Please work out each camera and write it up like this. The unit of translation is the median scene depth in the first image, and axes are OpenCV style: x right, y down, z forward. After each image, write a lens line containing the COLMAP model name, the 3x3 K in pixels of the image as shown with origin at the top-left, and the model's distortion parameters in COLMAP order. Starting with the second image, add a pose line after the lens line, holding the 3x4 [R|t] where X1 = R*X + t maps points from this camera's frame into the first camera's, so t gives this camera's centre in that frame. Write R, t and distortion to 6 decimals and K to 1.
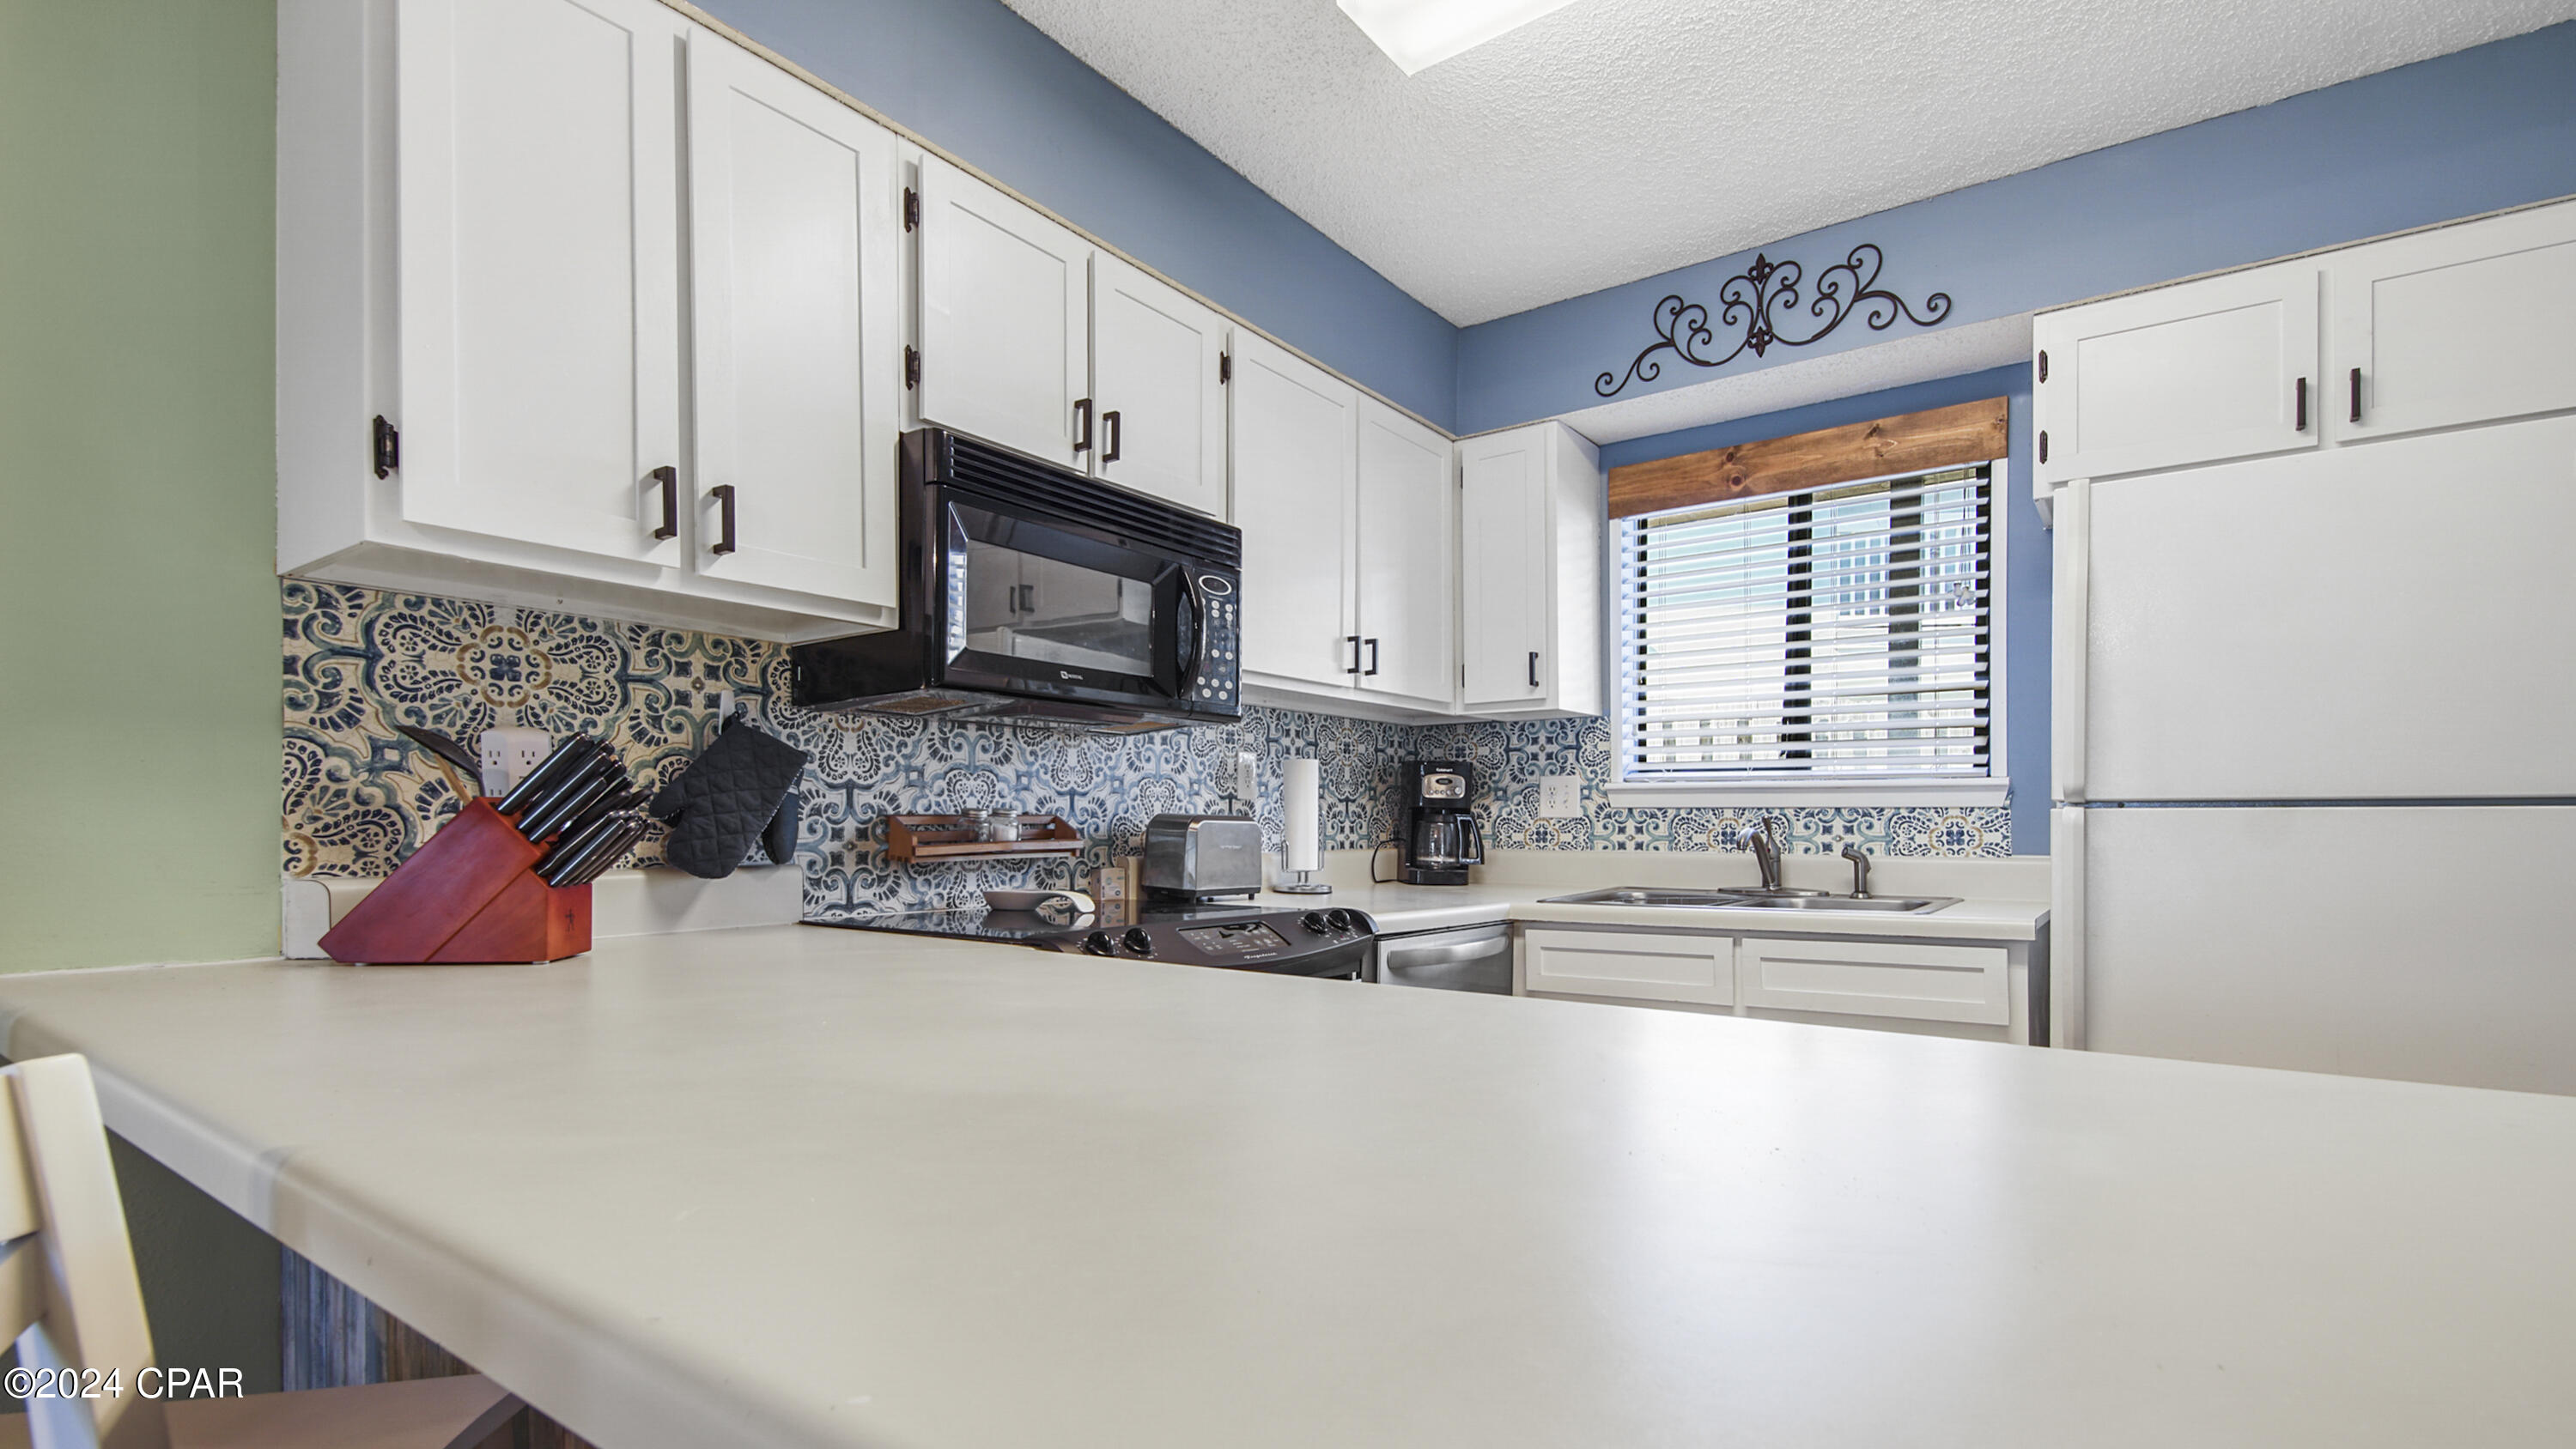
lens RADIAL K [[1141.5, 0, 1286.2], [0, 1141.5, 810.6], [0, 0, 1]] dist [0.010097, -0.000051]
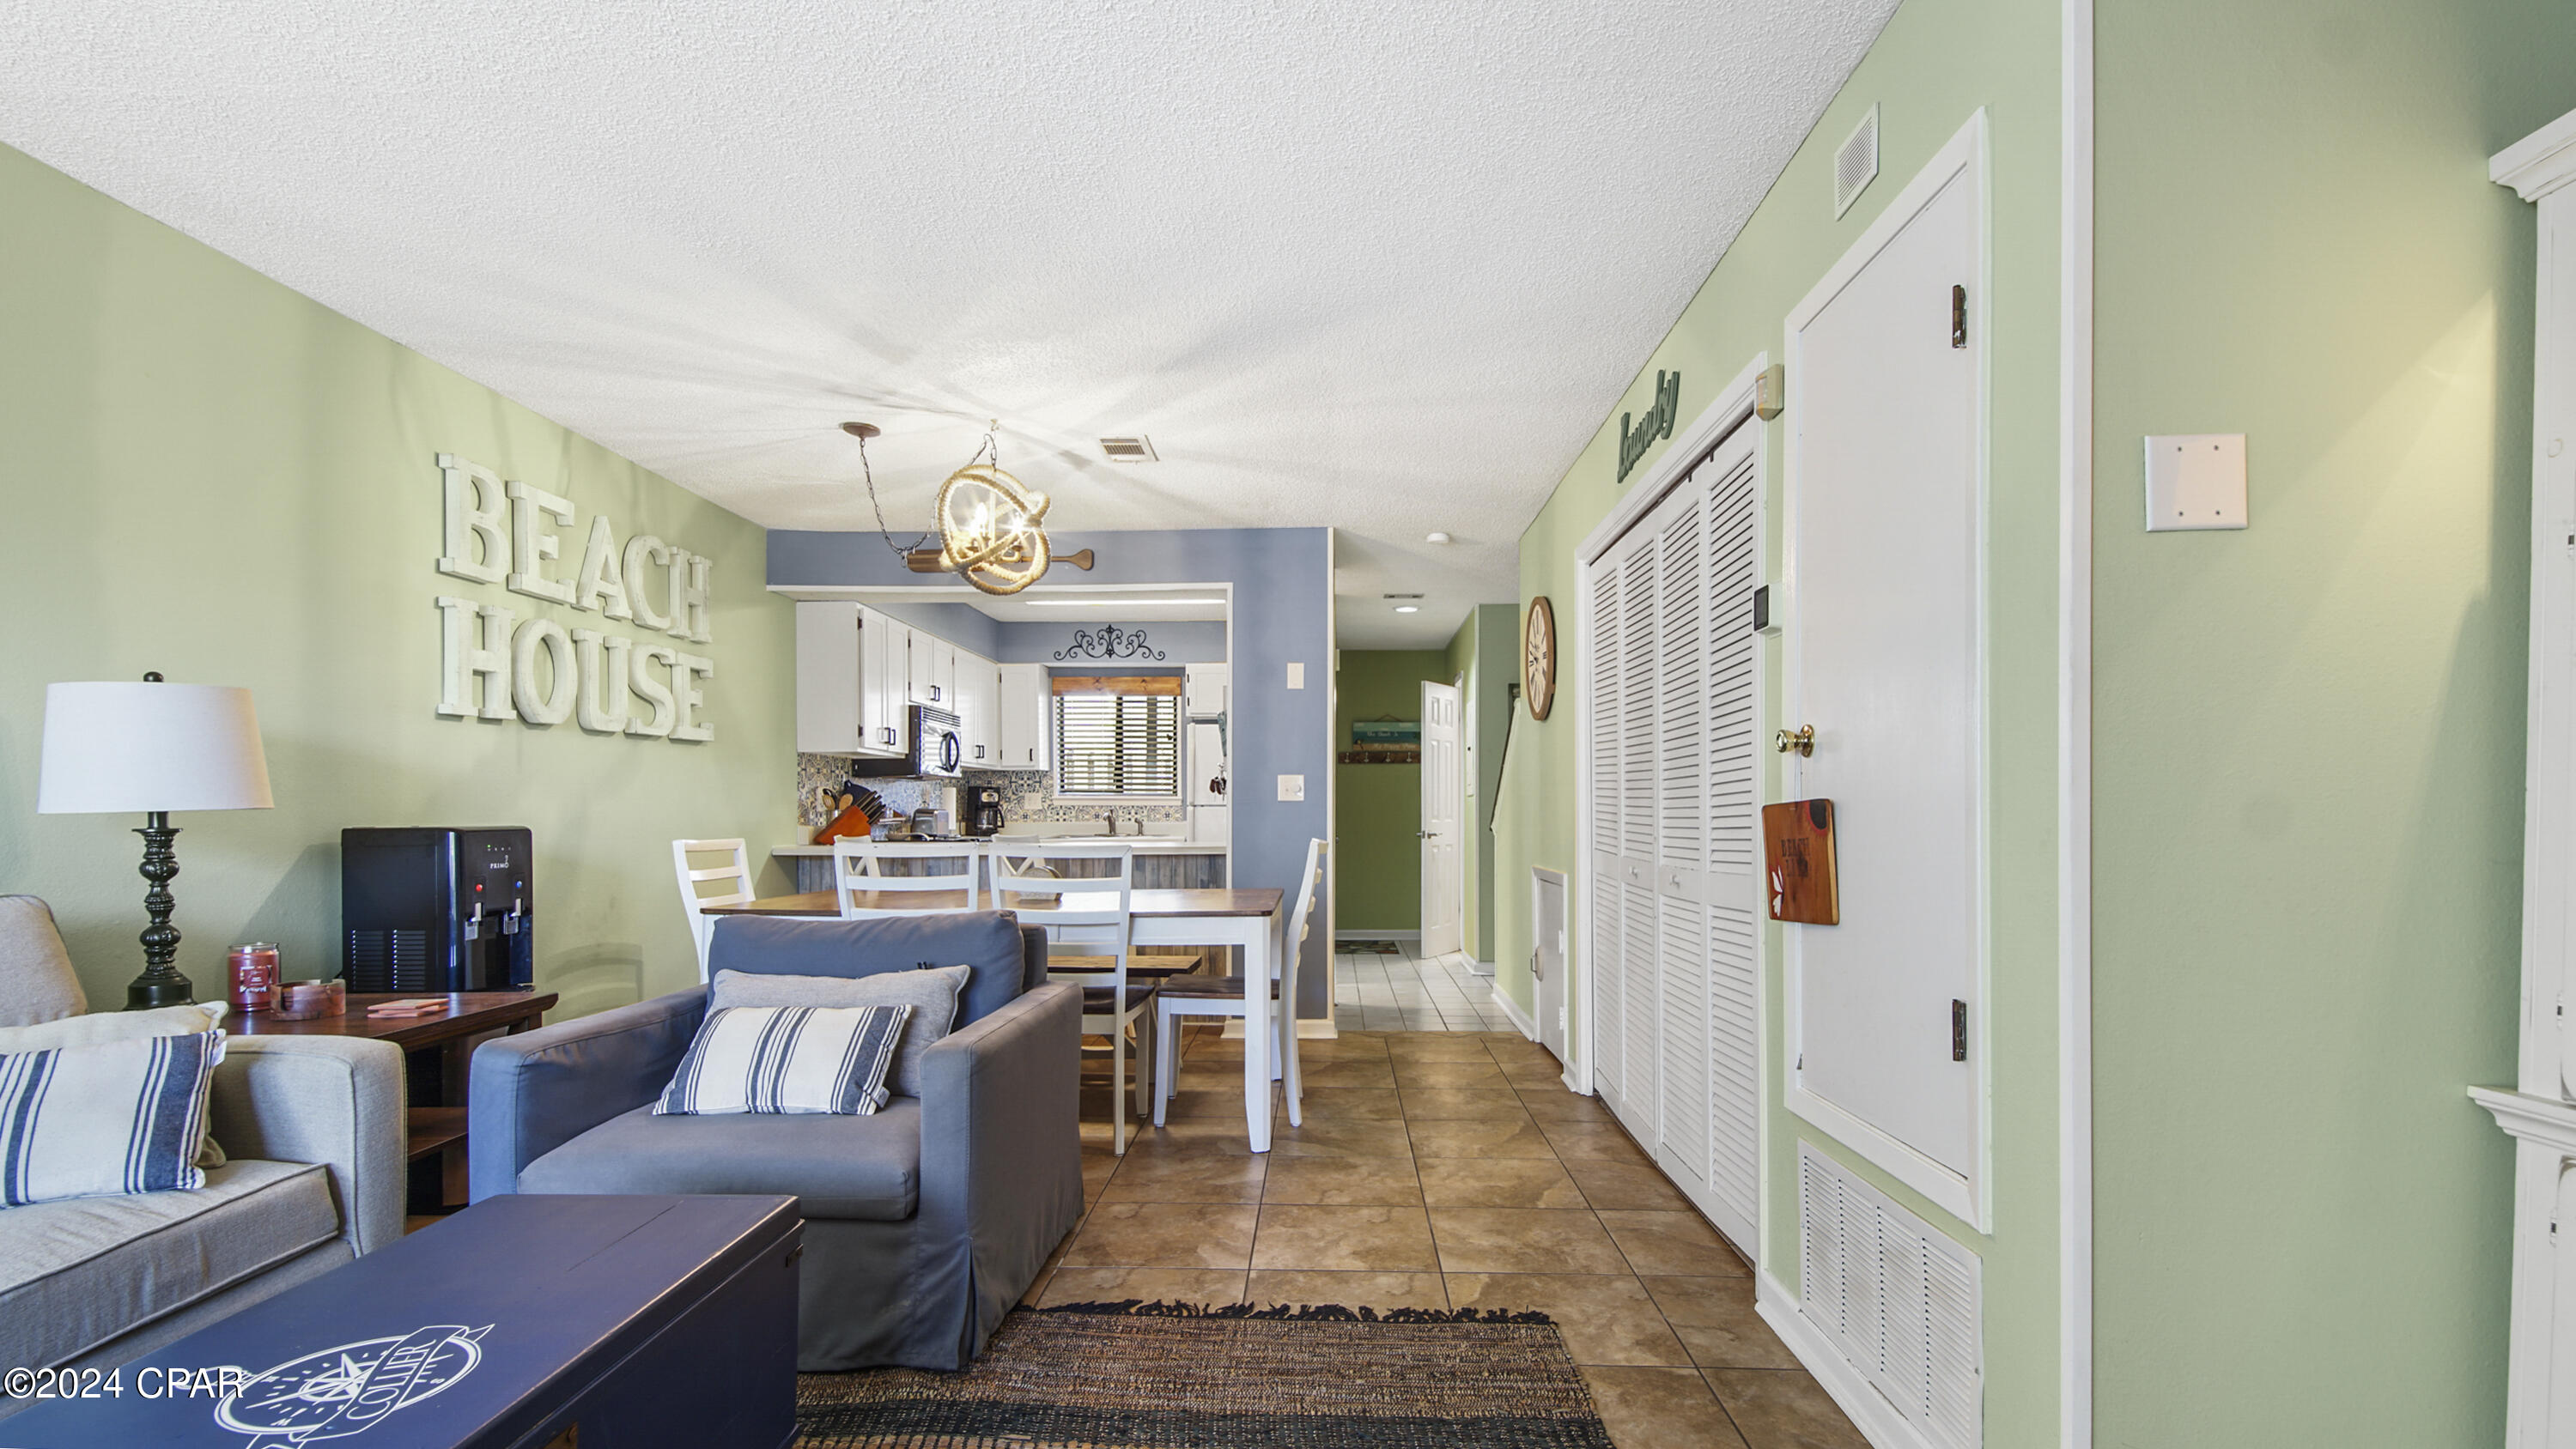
lens RADIAL K [[1141.5, 0, 1286.2], [0, 1141.5, 810.6], [0, 0, 1]] dist [0.010097, -0.000051]
pose [[0.818723, -0.003726, 0.574177, -0.927943], [-0.001921, 0.999956, 0.009228, -0.018706], [-0.574185, -0.008659, 0.818679, -1.721727]]
